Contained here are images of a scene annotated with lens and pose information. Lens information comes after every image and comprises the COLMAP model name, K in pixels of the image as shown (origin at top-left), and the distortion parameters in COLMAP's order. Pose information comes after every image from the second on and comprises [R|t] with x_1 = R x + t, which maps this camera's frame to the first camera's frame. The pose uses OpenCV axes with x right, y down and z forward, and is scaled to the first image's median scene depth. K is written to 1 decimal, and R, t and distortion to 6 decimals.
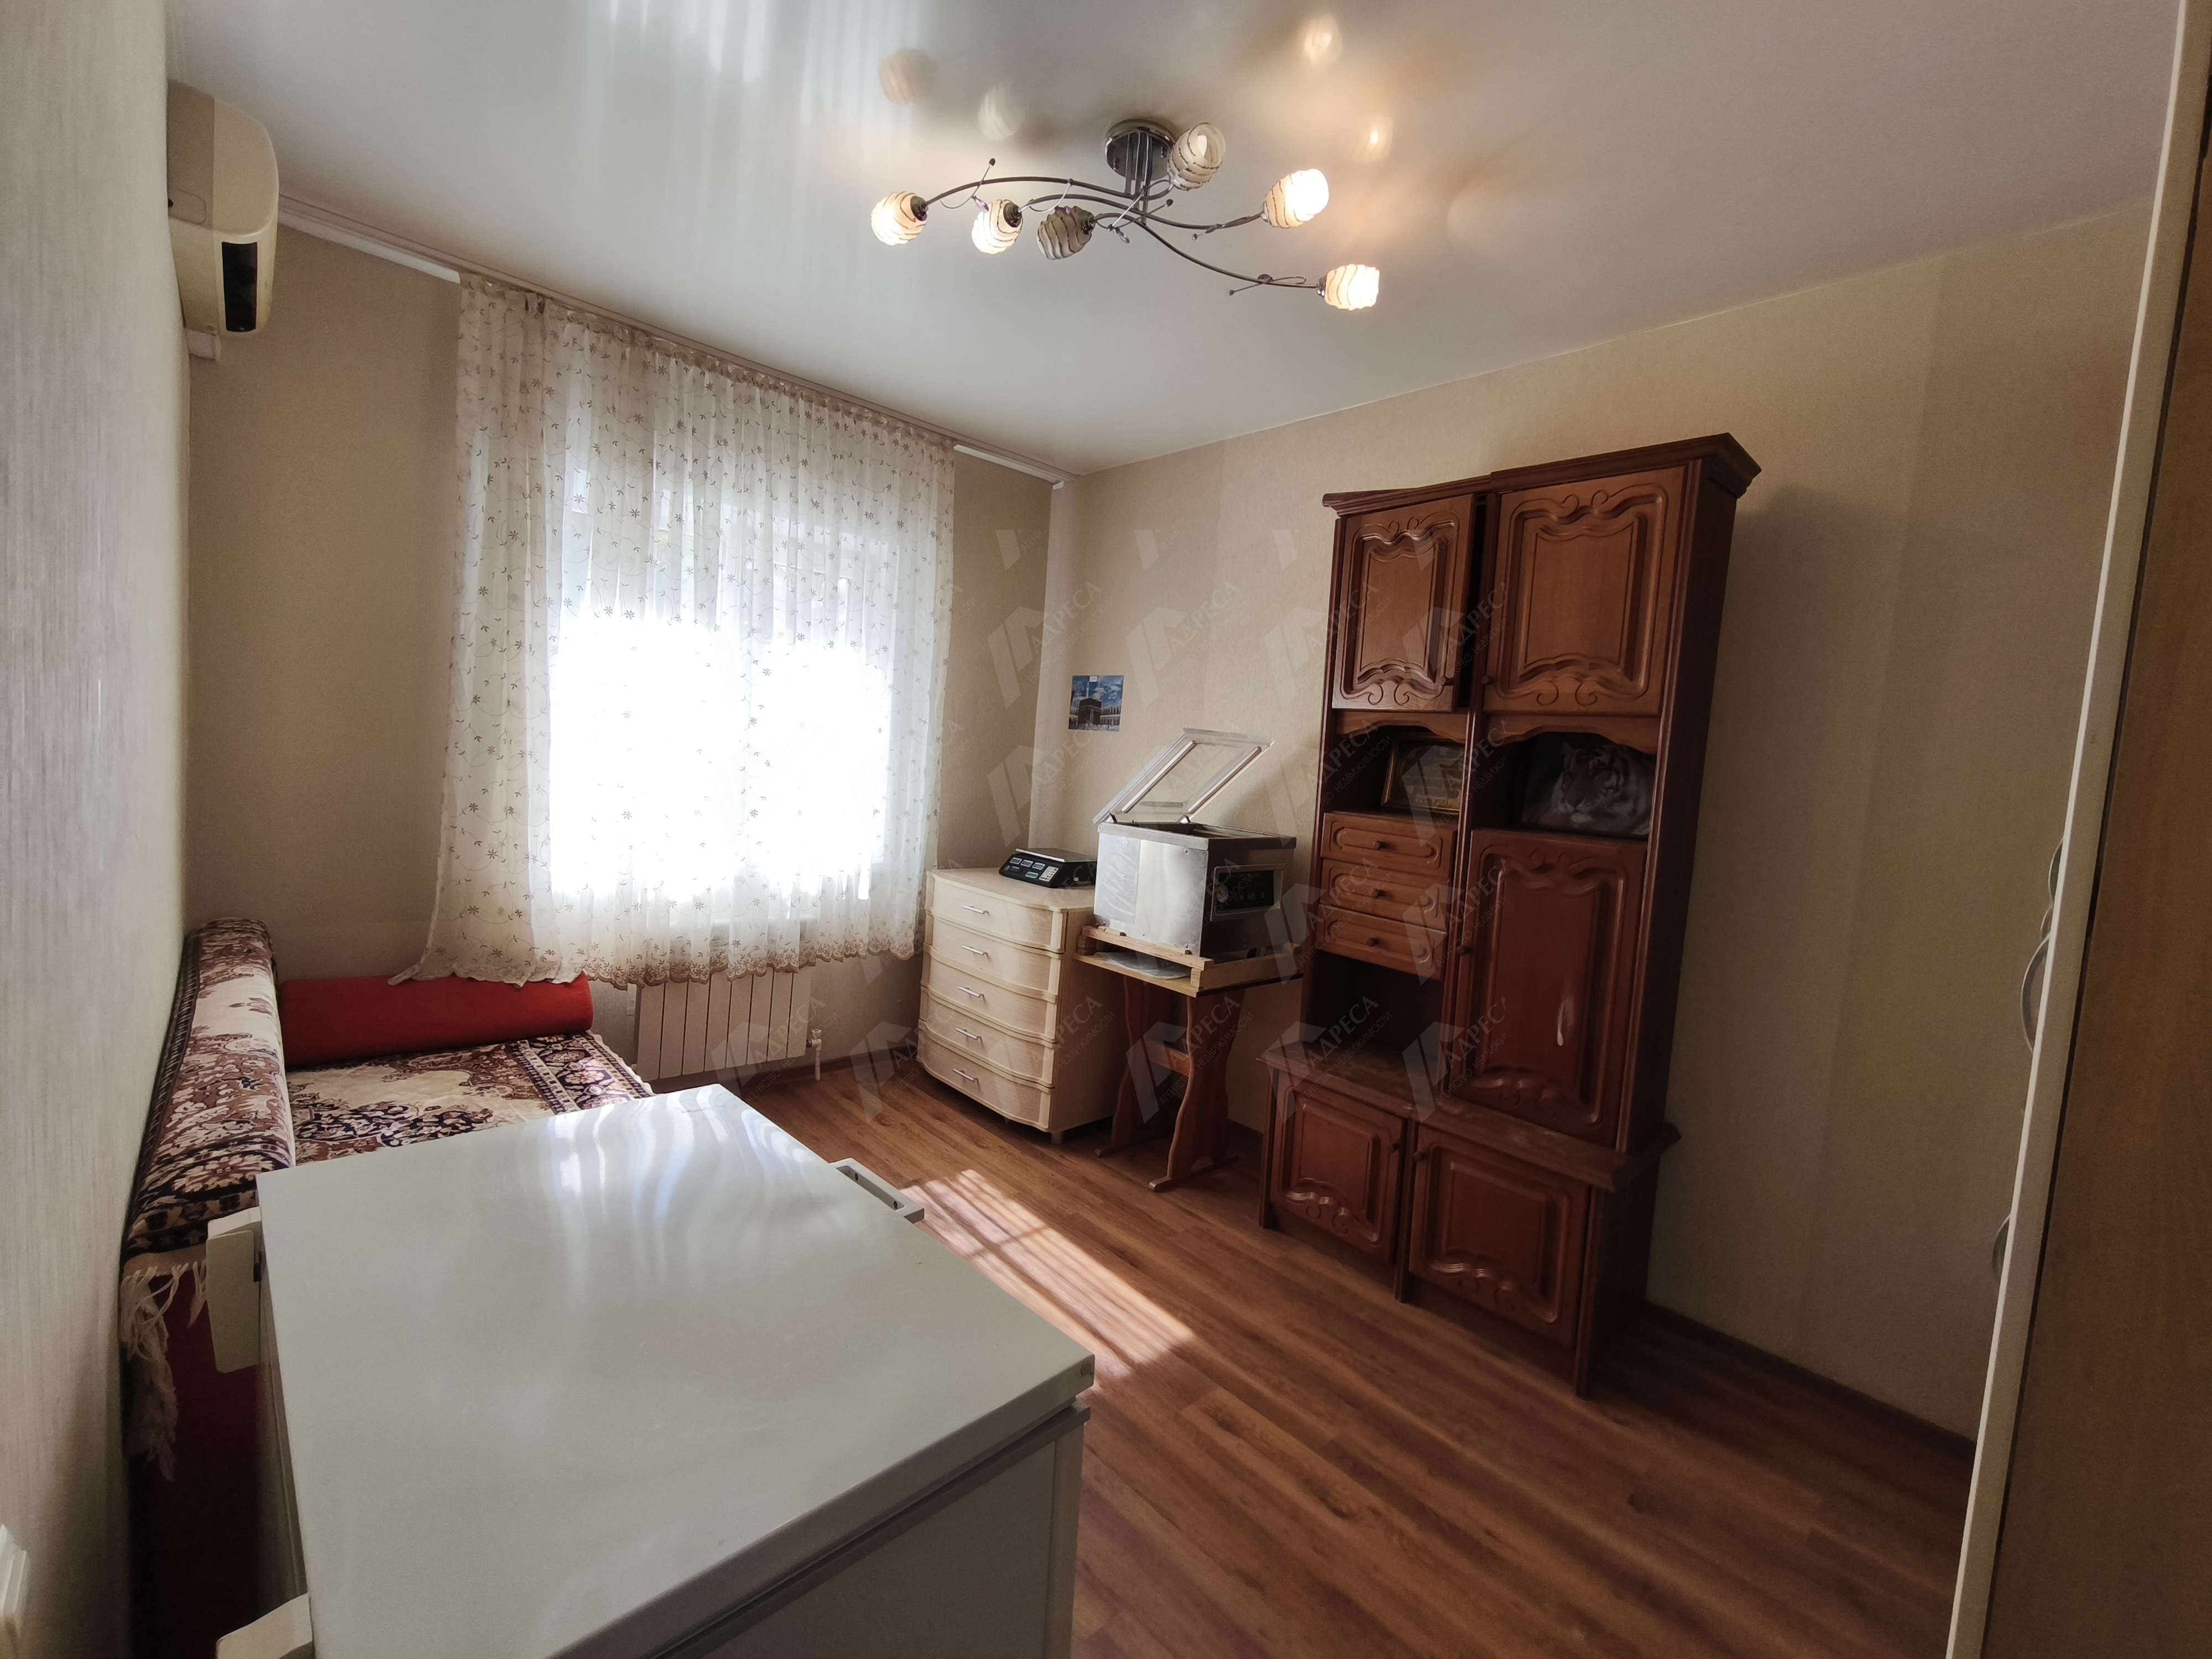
lens RADIAL K [[915.6, 0, 1108.2], [0, 915.6, 826.0], [0, 0, 1]] dist [-0.003517, -0.000087]
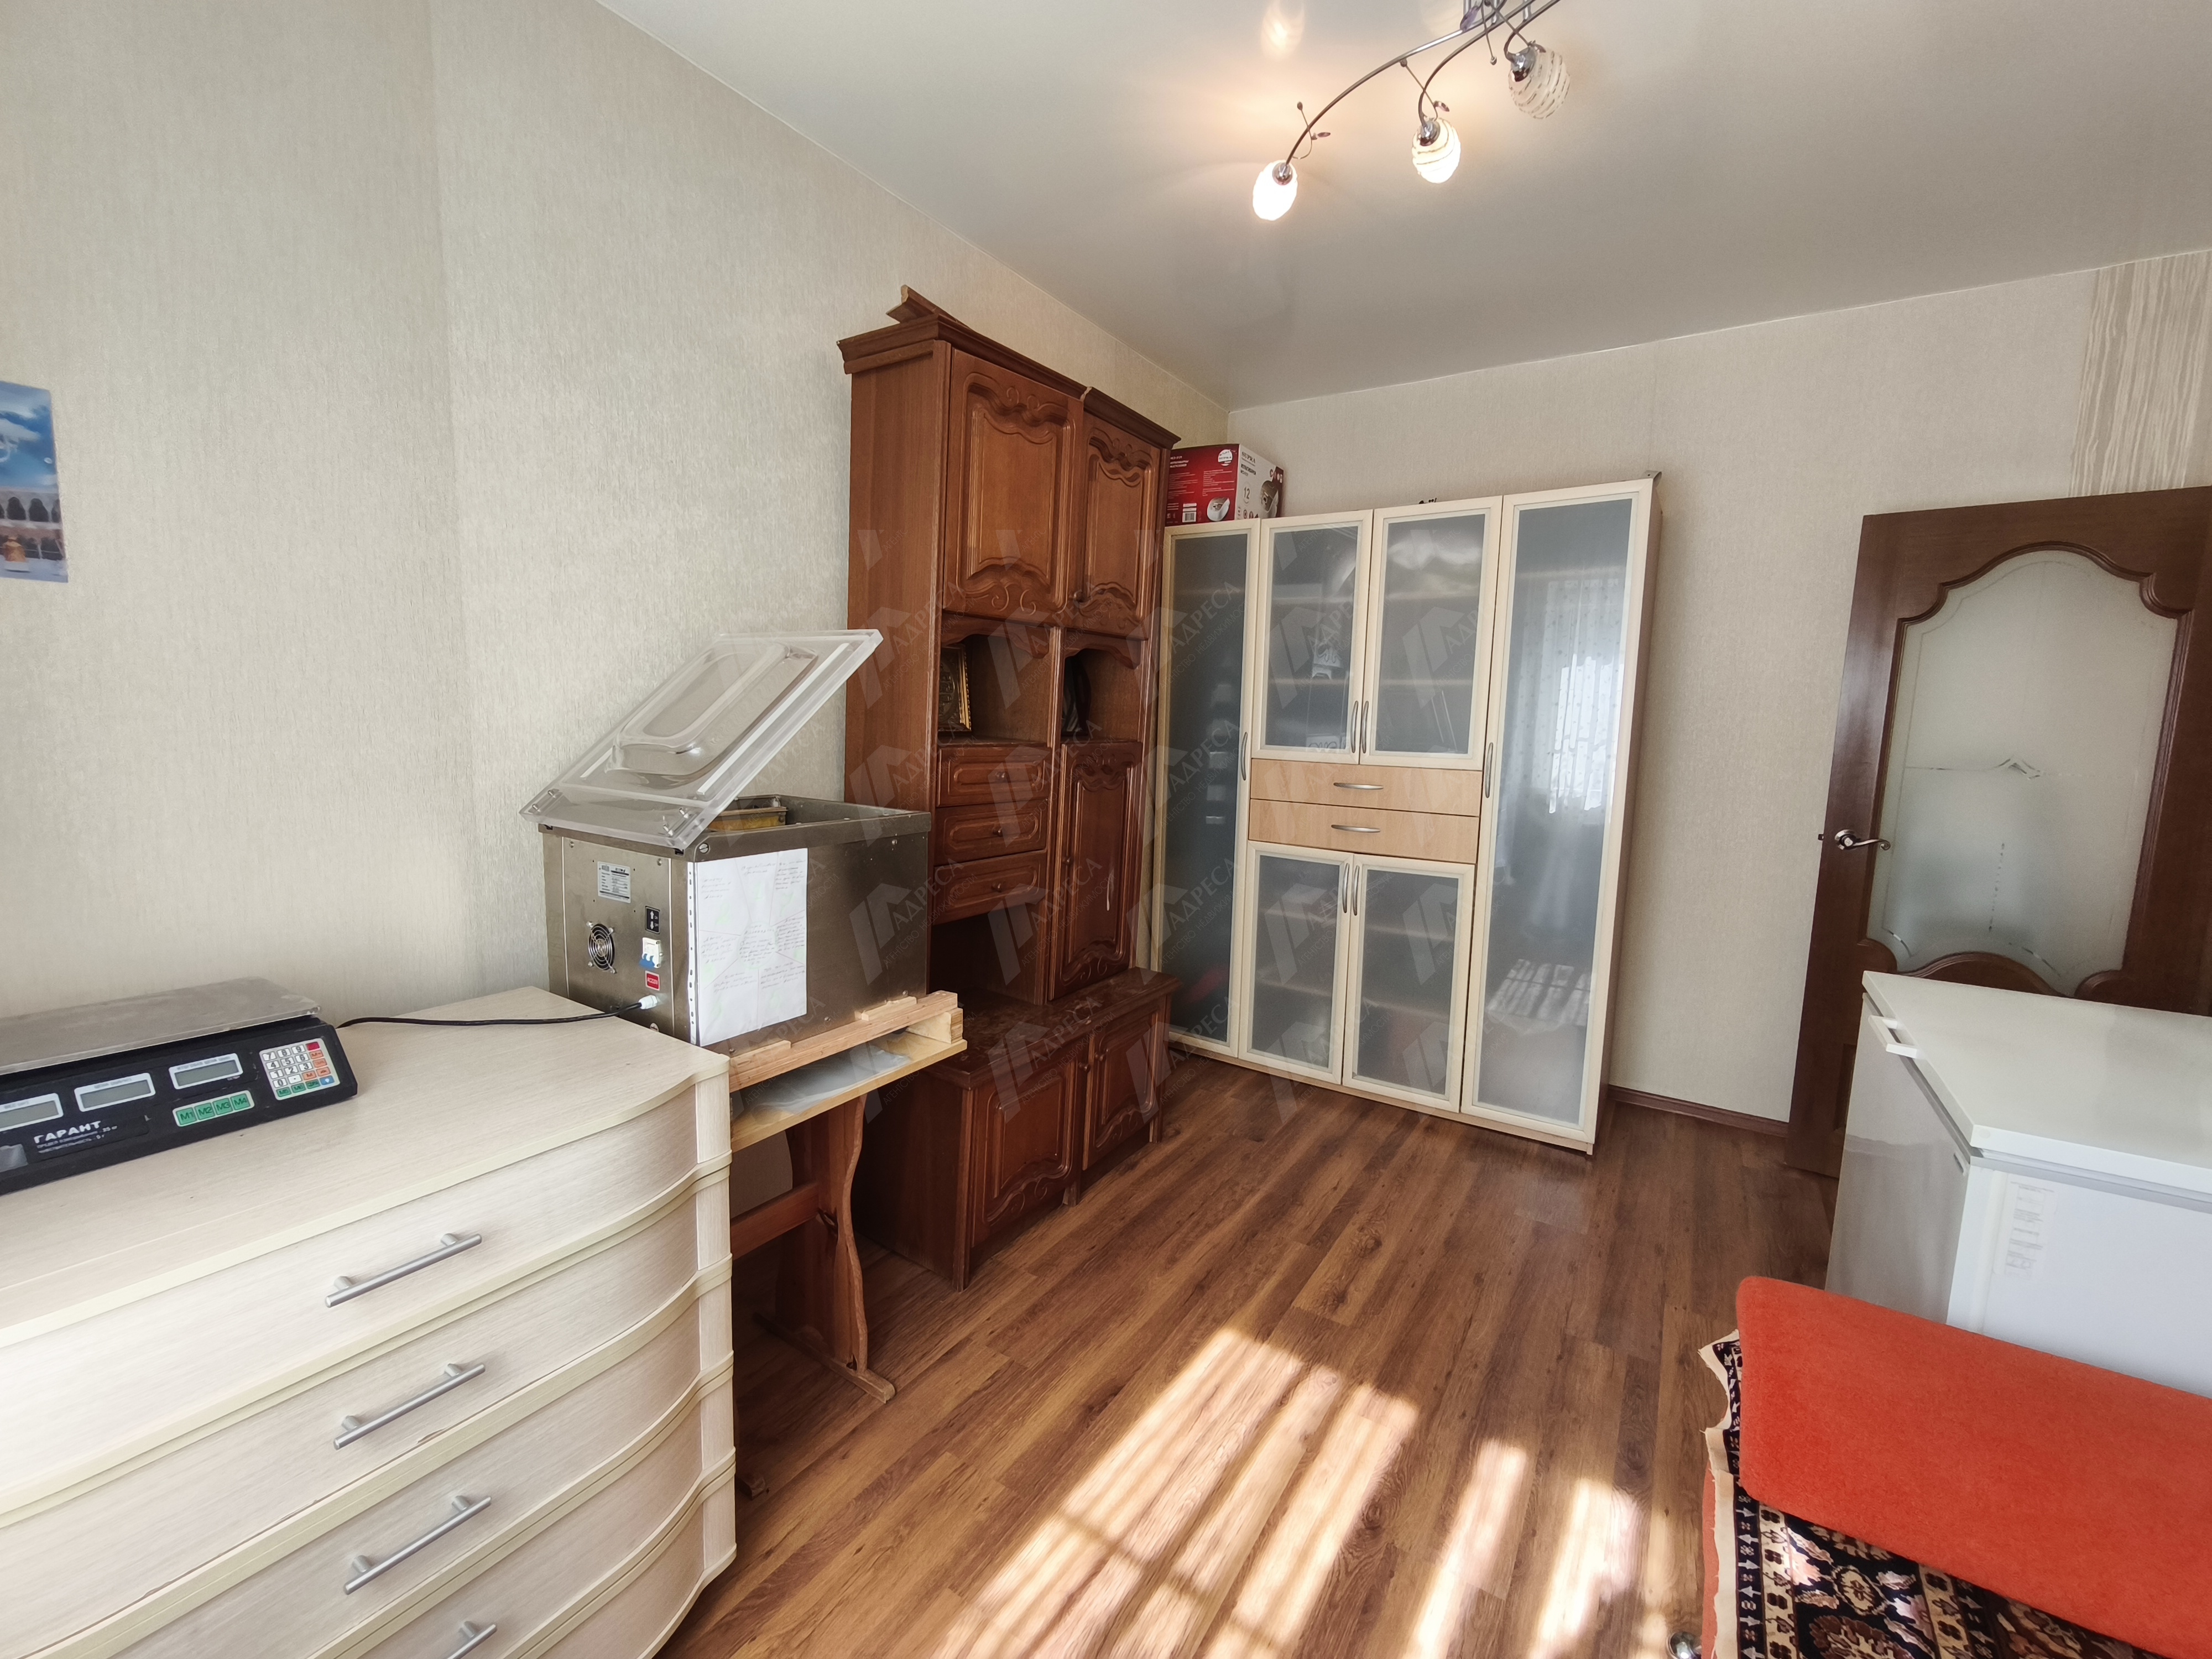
lens RADIAL K [[915.6, 0, 1108.2], [0, 915.6, 826.0], [0, 0, 1]] dist [-0.003517, -0.000087]
pose [[-0.236863, -0.207284, 0.949173, -0.633532], [0.021775, 0.975597, 0.218488, -0.140479], [-0.971299, 0.072420, -0.226569, 1.251609]]
